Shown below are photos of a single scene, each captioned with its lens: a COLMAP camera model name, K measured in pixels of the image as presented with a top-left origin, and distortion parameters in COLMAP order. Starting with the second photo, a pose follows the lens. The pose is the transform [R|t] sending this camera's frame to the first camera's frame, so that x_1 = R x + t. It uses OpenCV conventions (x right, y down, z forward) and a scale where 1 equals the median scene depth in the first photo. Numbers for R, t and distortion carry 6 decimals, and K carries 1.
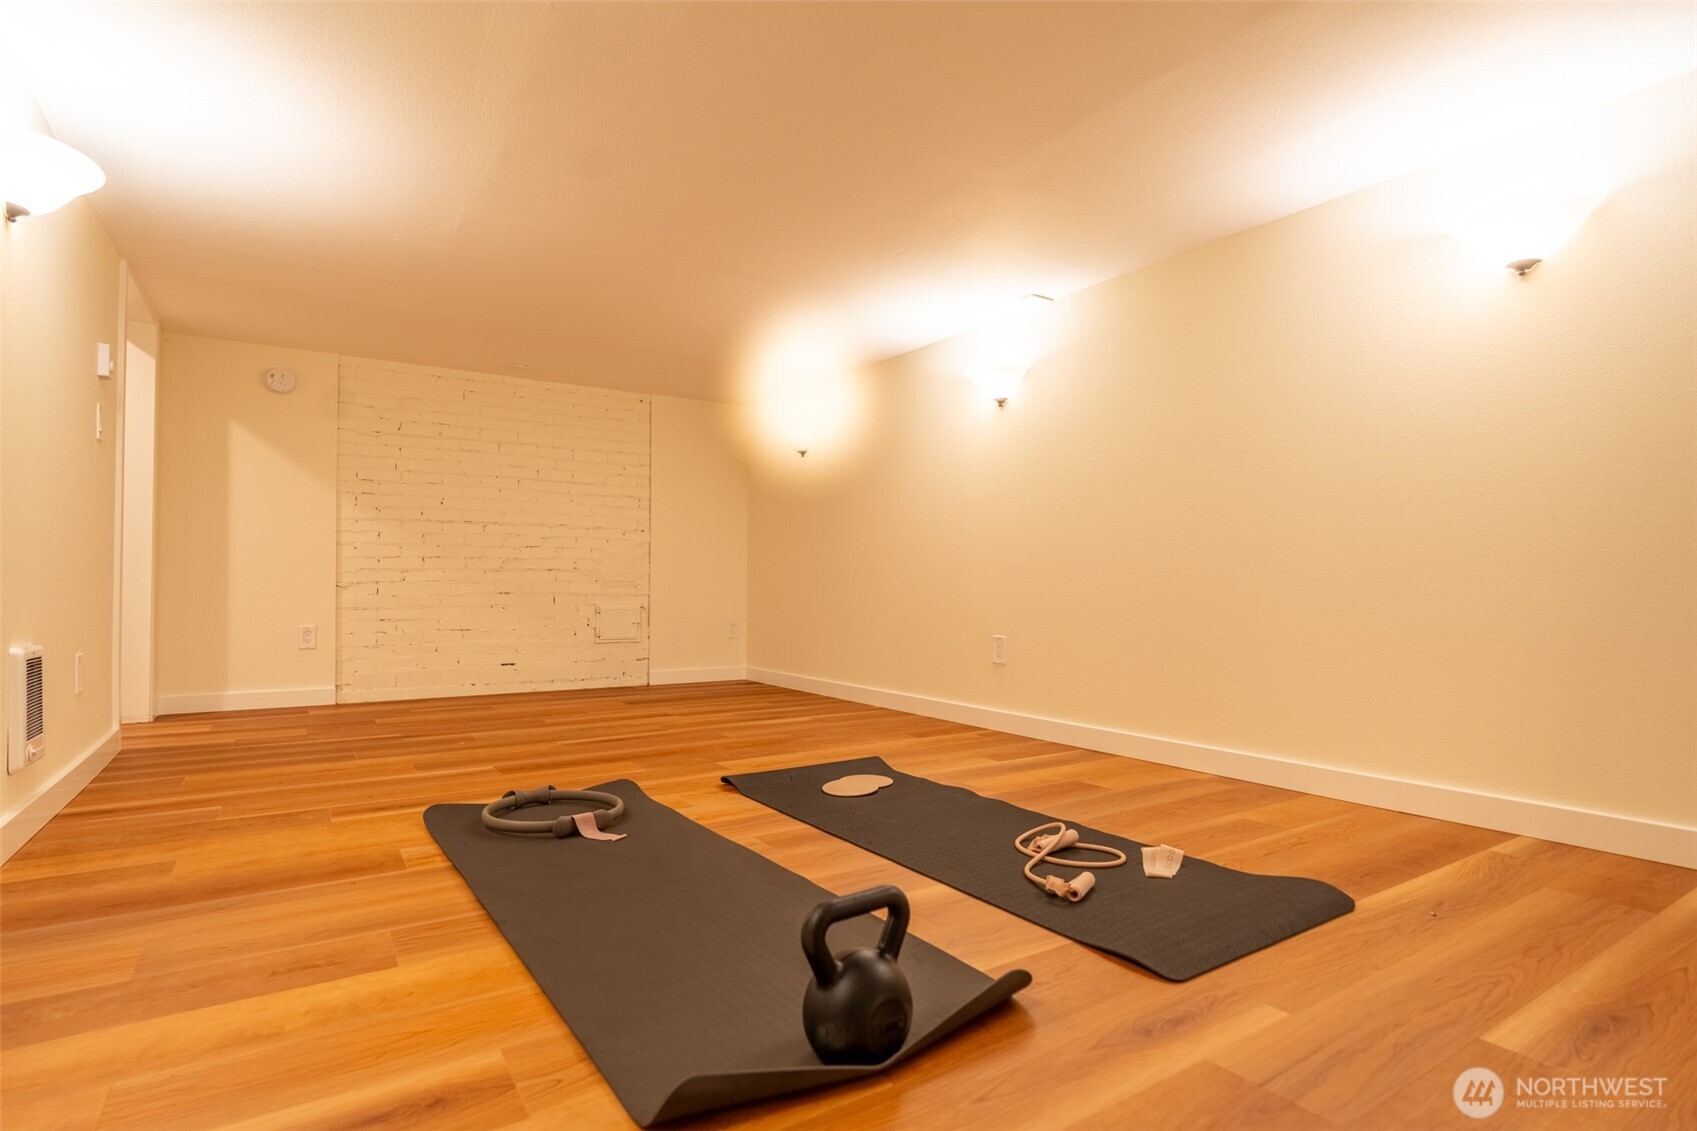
lens RADIAL K [[869.2, 0, 845.6], [0, 869.2, 568.8], [0, 0, 1]] dist [0.001950, -0.001055]
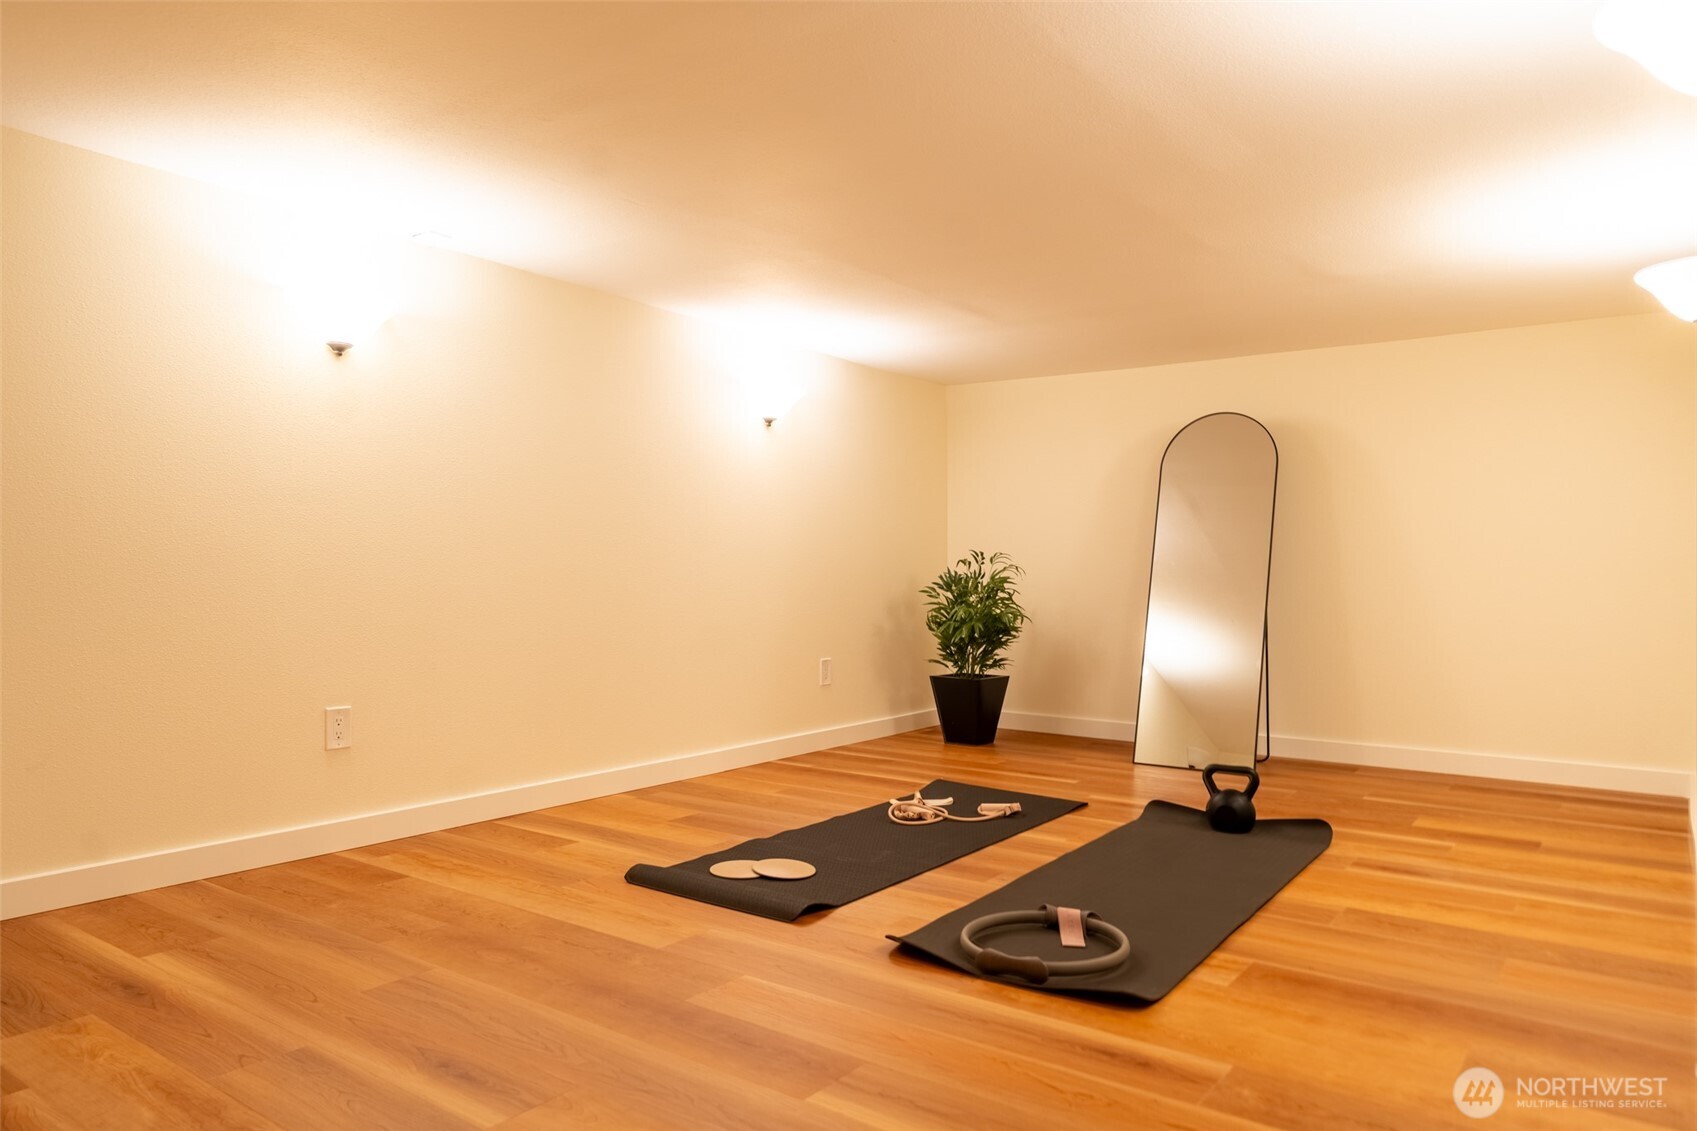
lens RADIAL K [[1108.4, 0, 844.6], [0, 1108.4, 566.8], [0, 0, 1]] dist [-0.000905, 0.002507]
pose [[-0.353381, -0.005966, 0.935460, -1.517081], [-0.031397, 0.999492, -0.005486, -0.075823], [-0.934952, -0.031309, -0.353389, 1.902262]]
